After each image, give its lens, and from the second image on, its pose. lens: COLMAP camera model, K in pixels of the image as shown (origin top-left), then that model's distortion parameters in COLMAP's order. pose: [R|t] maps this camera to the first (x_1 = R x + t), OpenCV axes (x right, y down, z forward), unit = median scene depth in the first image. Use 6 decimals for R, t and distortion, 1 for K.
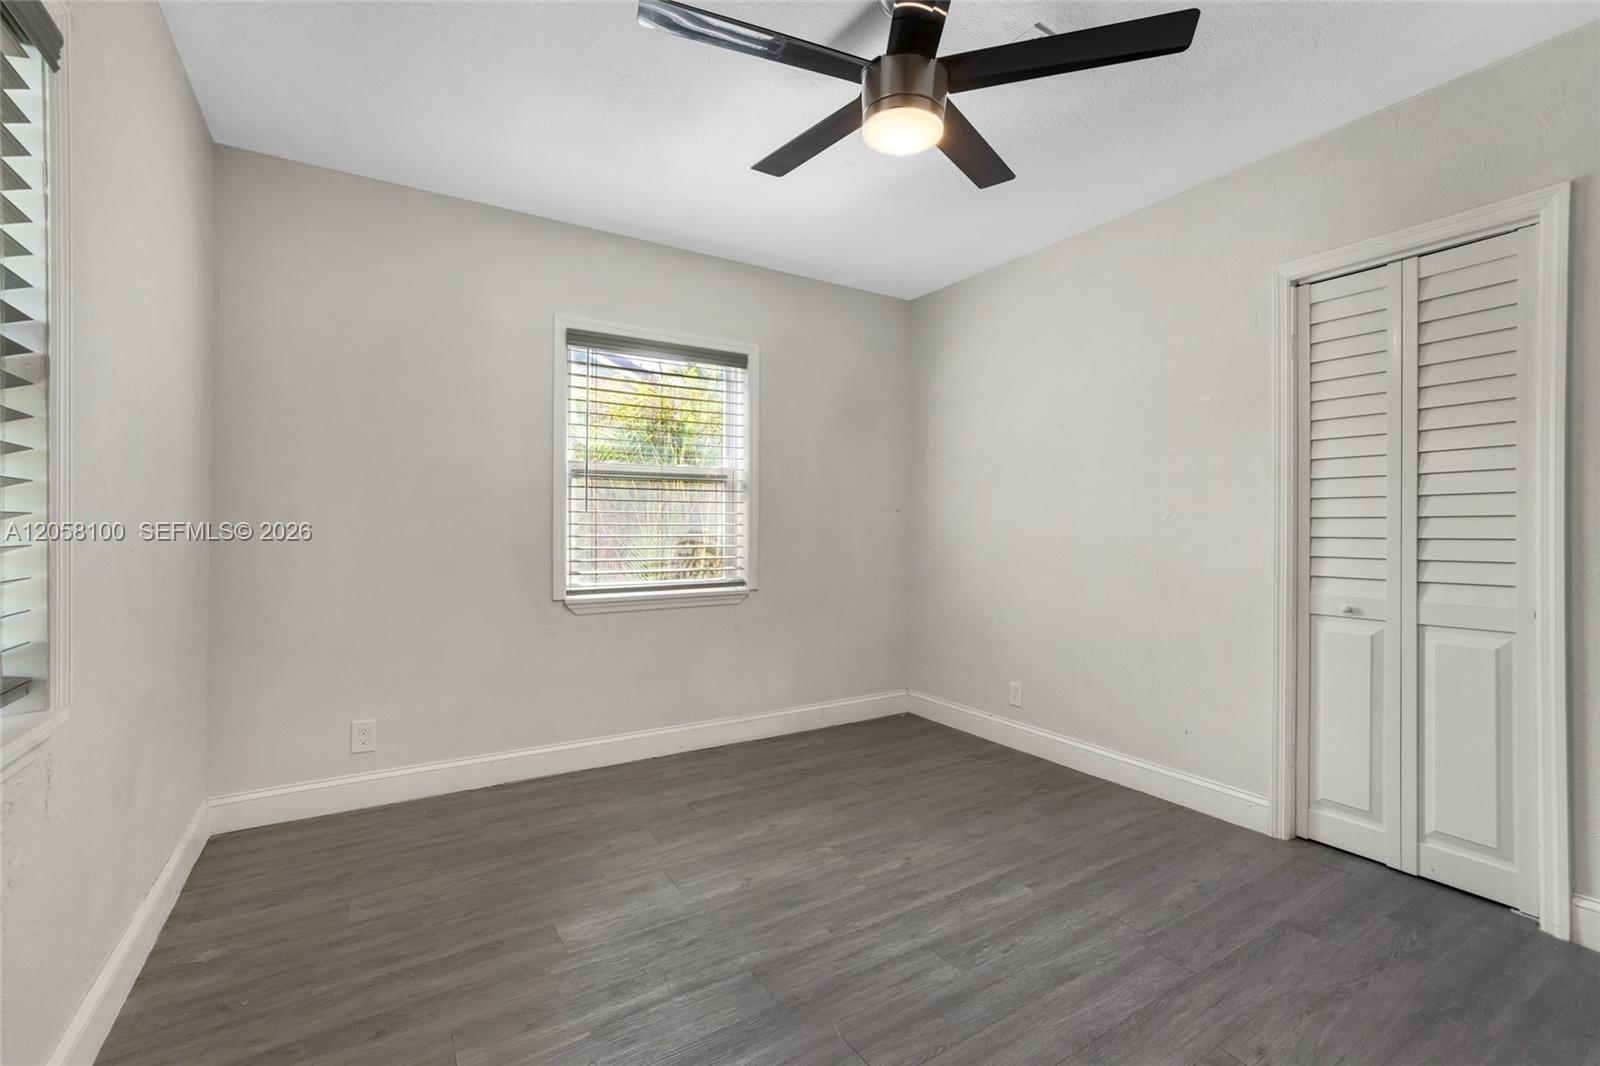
lens RADIAL K [[699.6, 0, 802.3], [0, 699.6, 523.0], [0, 0, 1]] dist [-0.023792, 0.003282]
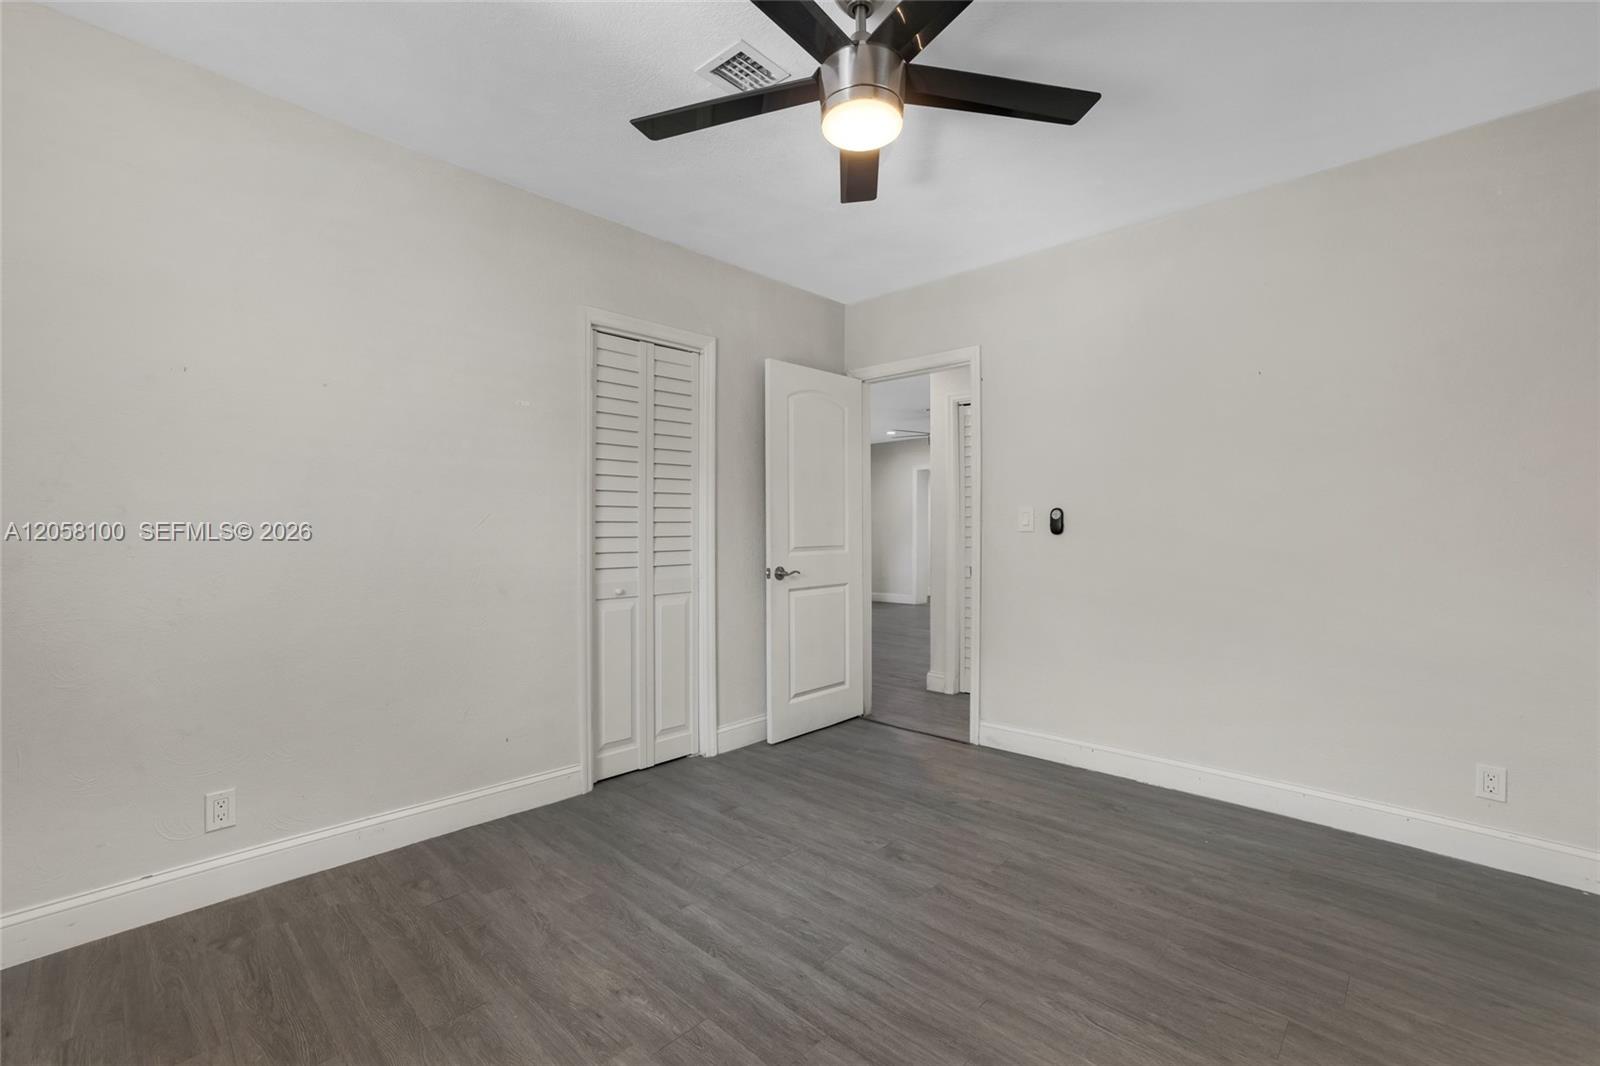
lens RADIAL K [[699.6, 0, 804.5], [0, 699.6, 535.1], [0, 0, 1]] dist [-0.023792, 0.003282]
pose [[-0.251415, -0.018293, 0.967707, -0.572280], [-0.006257, 0.999831, 0.017274, -0.008009], [-0.967859, -0.001712, -0.251487, 0.968864]]
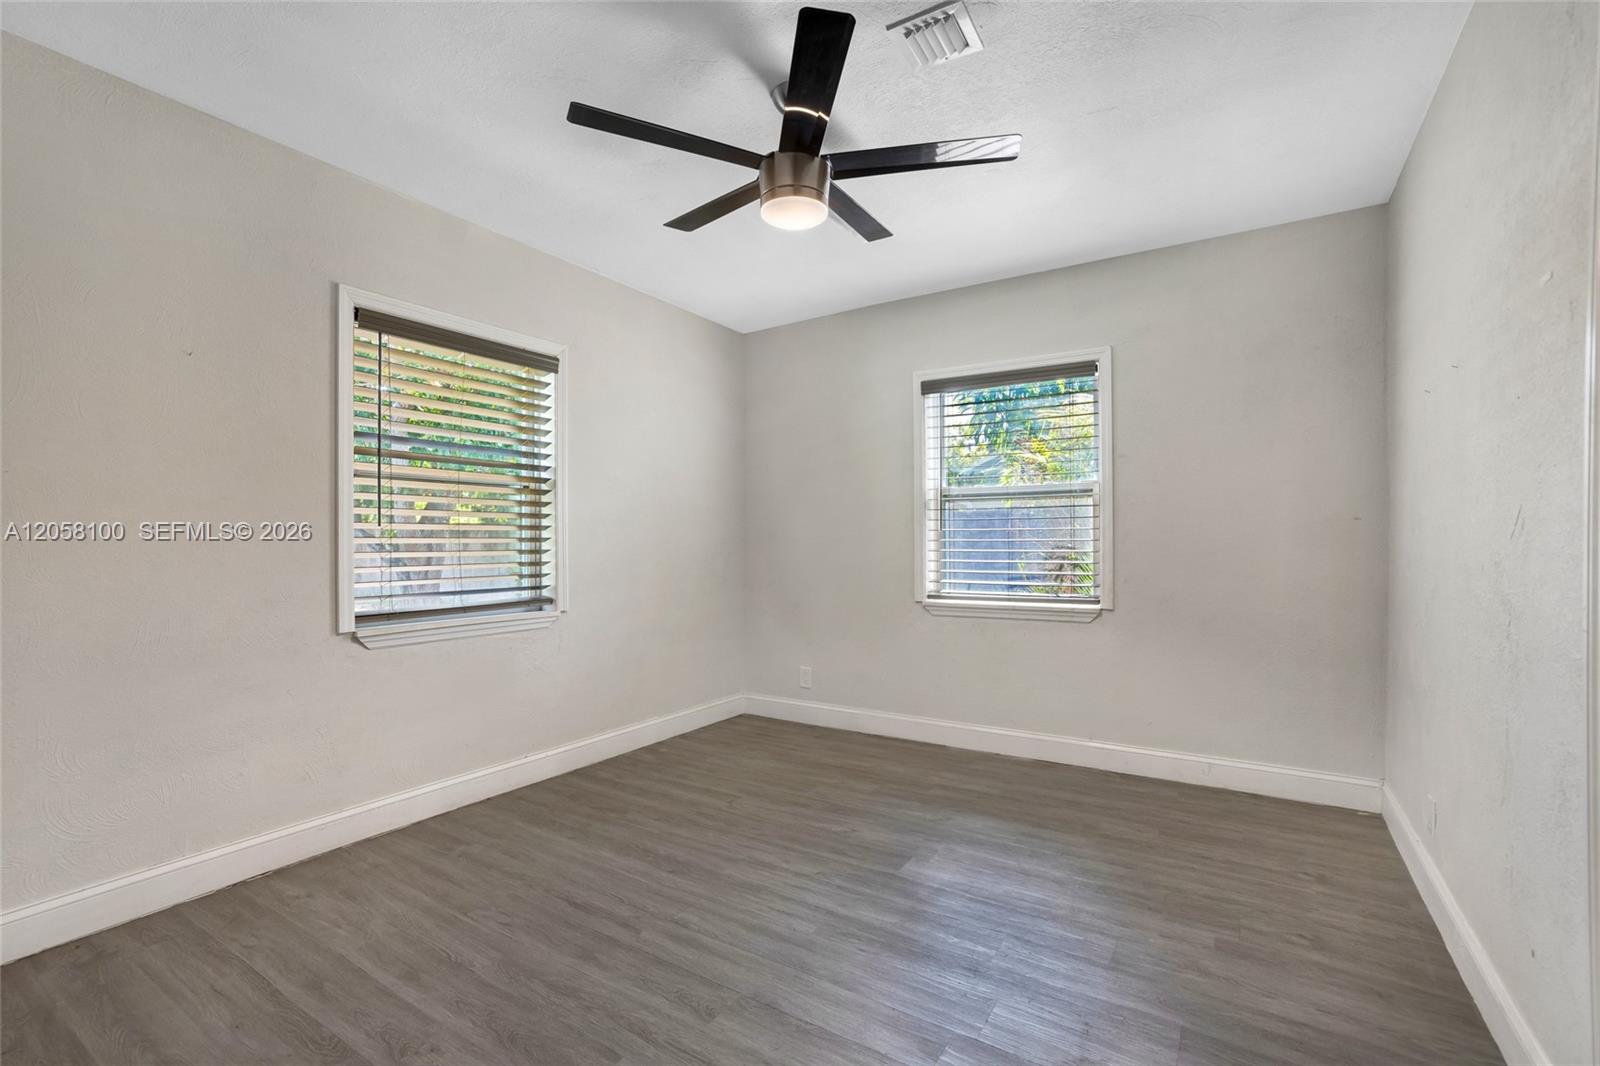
lens RADIAL K [[699.6, 0, 801.9], [0, 699.6, 542.8], [0, 0, 1]] dist [-0.023792, 0.003282]
pose [[0.424463, -0.004294, -0.905435, 0.909105], [0.008097, 0.999967, -0.000946, 0.007000], [0.905409, -0.006930, 0.424483, 0.366521]]
